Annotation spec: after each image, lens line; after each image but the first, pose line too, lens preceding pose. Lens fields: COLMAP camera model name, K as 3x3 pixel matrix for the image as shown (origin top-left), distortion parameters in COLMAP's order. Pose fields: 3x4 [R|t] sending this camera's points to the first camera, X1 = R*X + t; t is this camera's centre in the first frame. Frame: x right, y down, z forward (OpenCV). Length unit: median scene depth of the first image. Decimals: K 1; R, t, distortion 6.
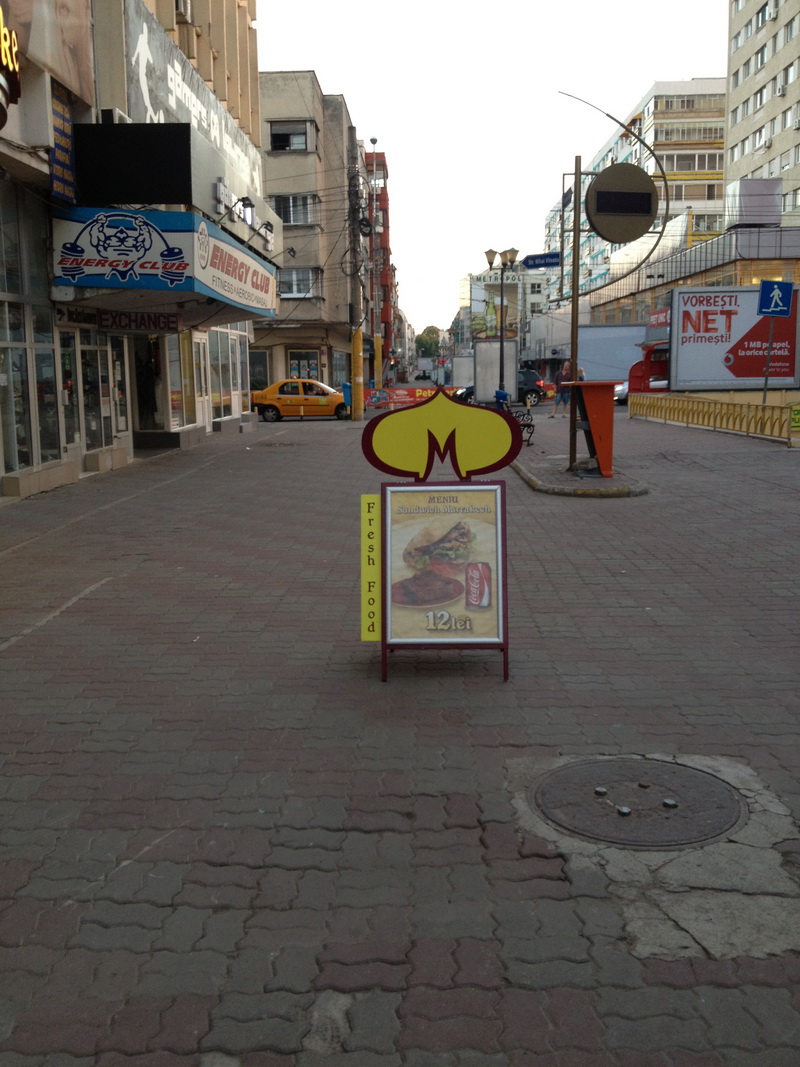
lens RADIAL K [[961.7, 0, 400.0], [0, 961.7, 533.5], [0, 0, 1]] dist [0.116172, -0.237100]
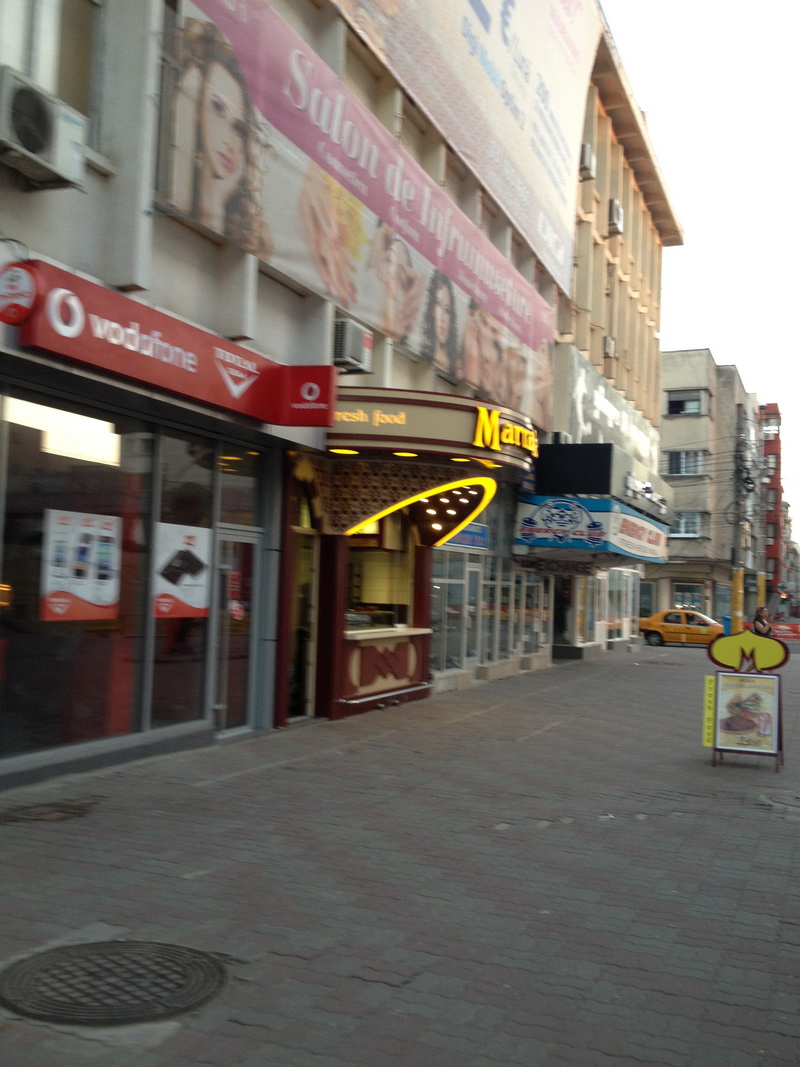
lens RADIAL K [[961.7, 0, 400.0], [0, 961.7, 533.5], [0, 0, 1]] dist [0.116172, -0.237100]
pose [[0.924822, 0.020472, -0.379849, 0.035742], [-0.106490, 0.972559, -0.206856, 0.042233], [0.365190, 0.231755, 0.901624, -0.303193]]
